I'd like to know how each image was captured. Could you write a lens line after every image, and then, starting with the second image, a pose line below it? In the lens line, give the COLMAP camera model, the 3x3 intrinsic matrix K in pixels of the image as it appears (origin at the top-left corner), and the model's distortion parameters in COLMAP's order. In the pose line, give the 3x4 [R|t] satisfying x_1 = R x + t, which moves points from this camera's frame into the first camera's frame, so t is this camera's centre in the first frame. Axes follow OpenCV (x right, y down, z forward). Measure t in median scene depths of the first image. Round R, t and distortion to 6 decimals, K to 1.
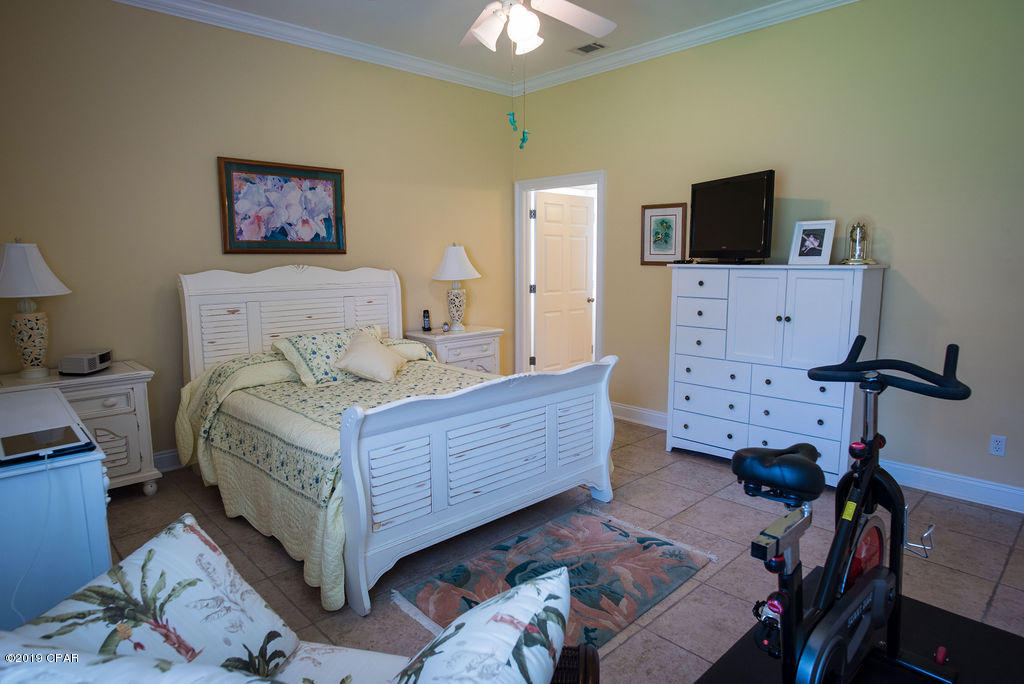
lens RADIAL K [[601.3, 0, 512.0], [0, 601.3, 342.0], [0, 0, 1]] dist [-0.006816, -0.001158]
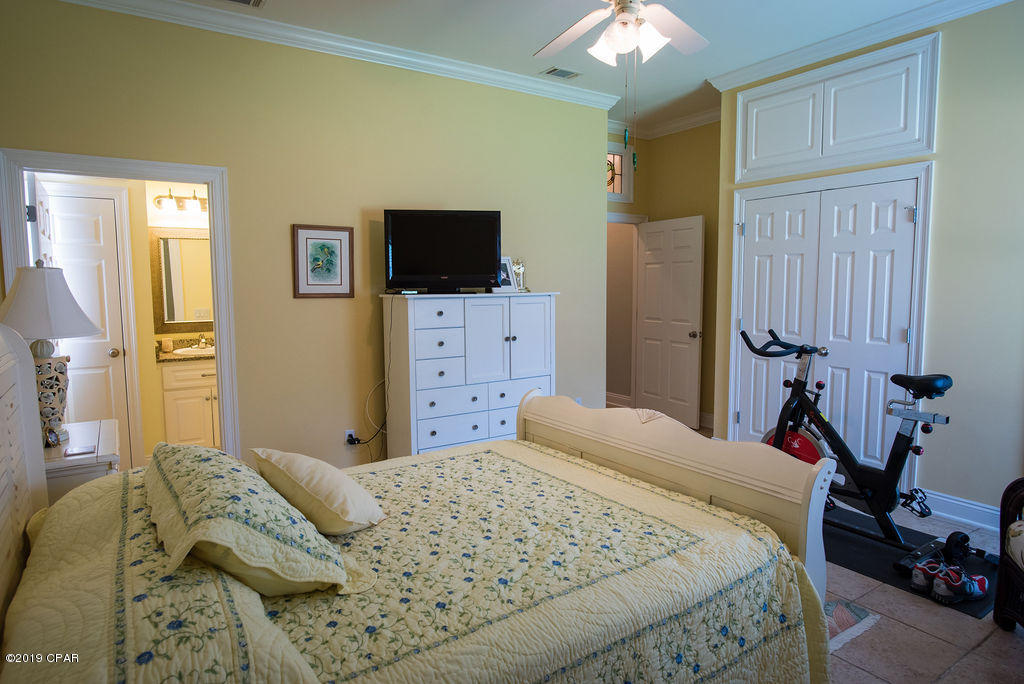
lens RADIAL K [[601.3, 0, 512.0], [0, 601.3, 342.0], [0, 0, 1]] dist [-0.006816, -0.001158]
pose [[0.175785, -0.088803, 0.980415, -0.522663], [0.145666, 0.987306, 0.063309, -0.079382], [-0.973592, 0.131684, 0.186489, 0.580660]]
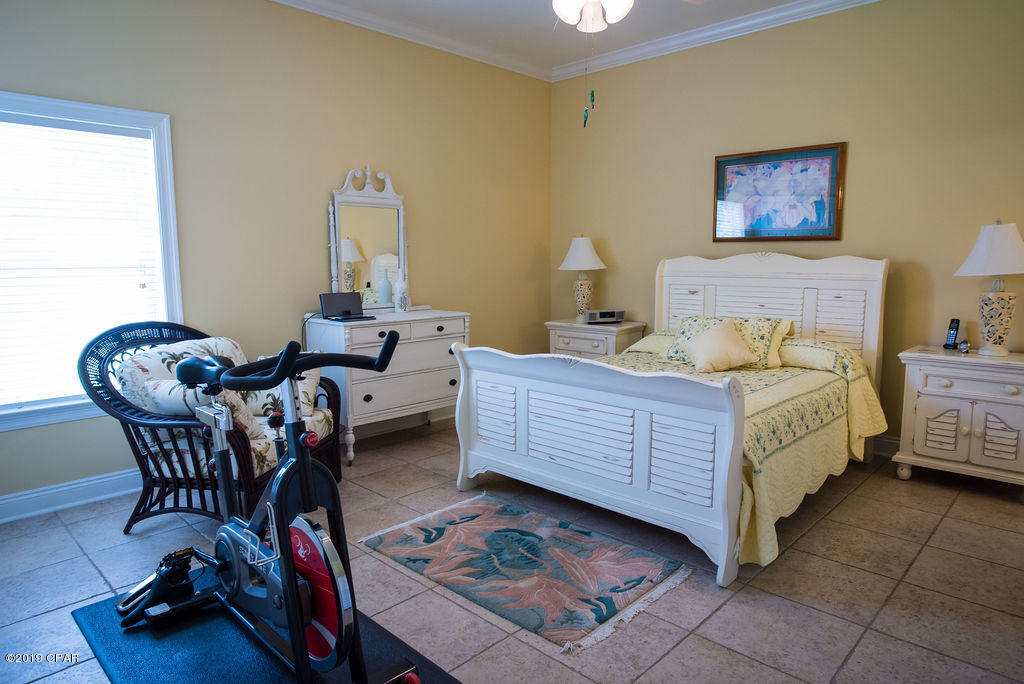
lens RADIAL K [[635.3, 0, 512.0], [0, 635.3, 342.0], [0, 0, 1]] dist [-0.001839, 0.001000]
pose [[0.046674, 0.133450, -0.989956, 0.926132], [-0.141493, 0.981927, 0.125696, -0.076937], [0.988838, 0.134205, 0.064713, 0.745291]]
